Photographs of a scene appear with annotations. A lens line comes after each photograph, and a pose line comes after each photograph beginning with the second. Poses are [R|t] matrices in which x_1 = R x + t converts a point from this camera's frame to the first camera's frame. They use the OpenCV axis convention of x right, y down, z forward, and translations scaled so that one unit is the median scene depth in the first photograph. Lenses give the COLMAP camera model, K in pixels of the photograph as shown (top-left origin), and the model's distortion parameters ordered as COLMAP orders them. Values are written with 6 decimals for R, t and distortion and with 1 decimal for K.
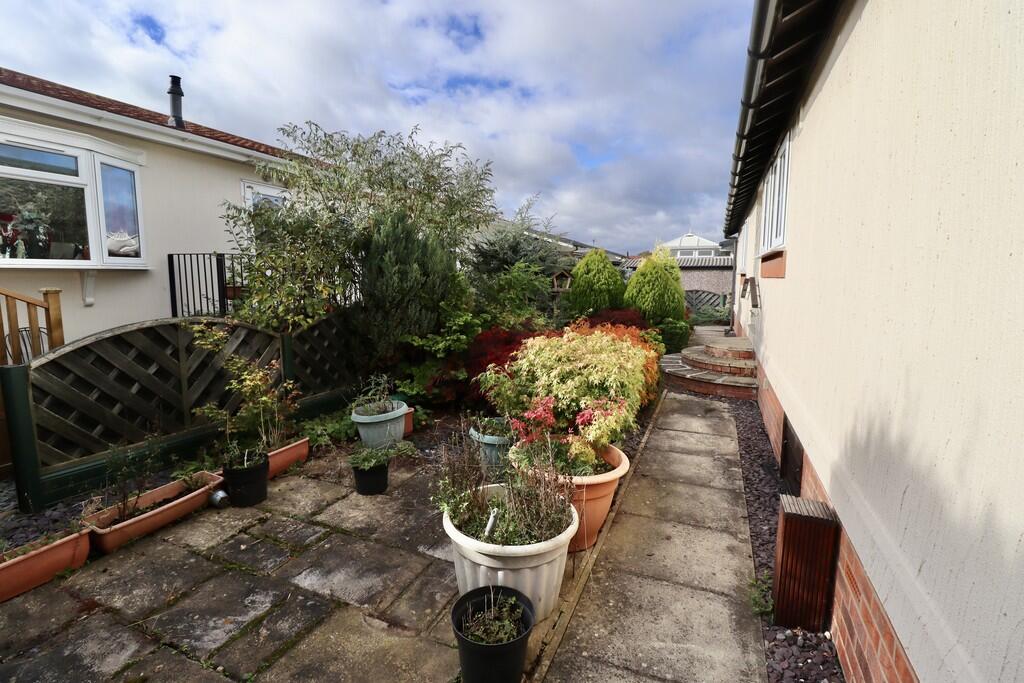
lens RADIAL K [[474.0, 0, 511.9], [0, 474.0, 336.7], [0, 0, 1]] dist [0.002436, -0.000734]
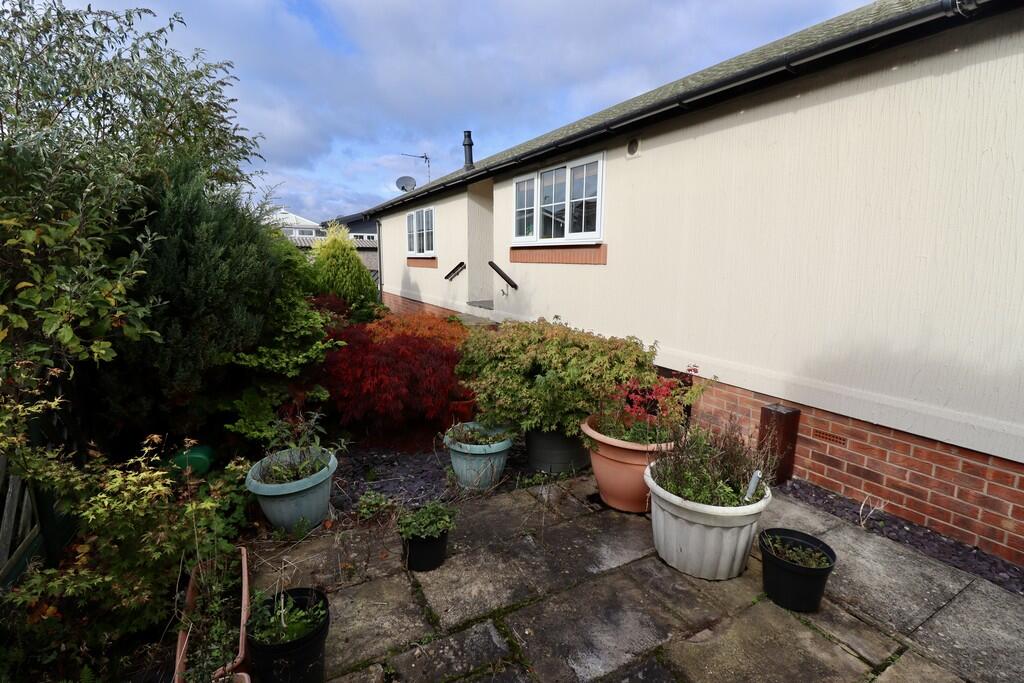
lens RADIAL K [[474.0, 0, 511.0], [0, 474.0, 343.9], [0, 0, 1]] dist [0.002436, -0.000734]
pose [[0.610508, -0.136765, 0.780112, -0.823544], [0.088752, 0.990588, 0.104208, -0.083454], [-0.787021, 0.005617, 0.616900, 0.487011]]
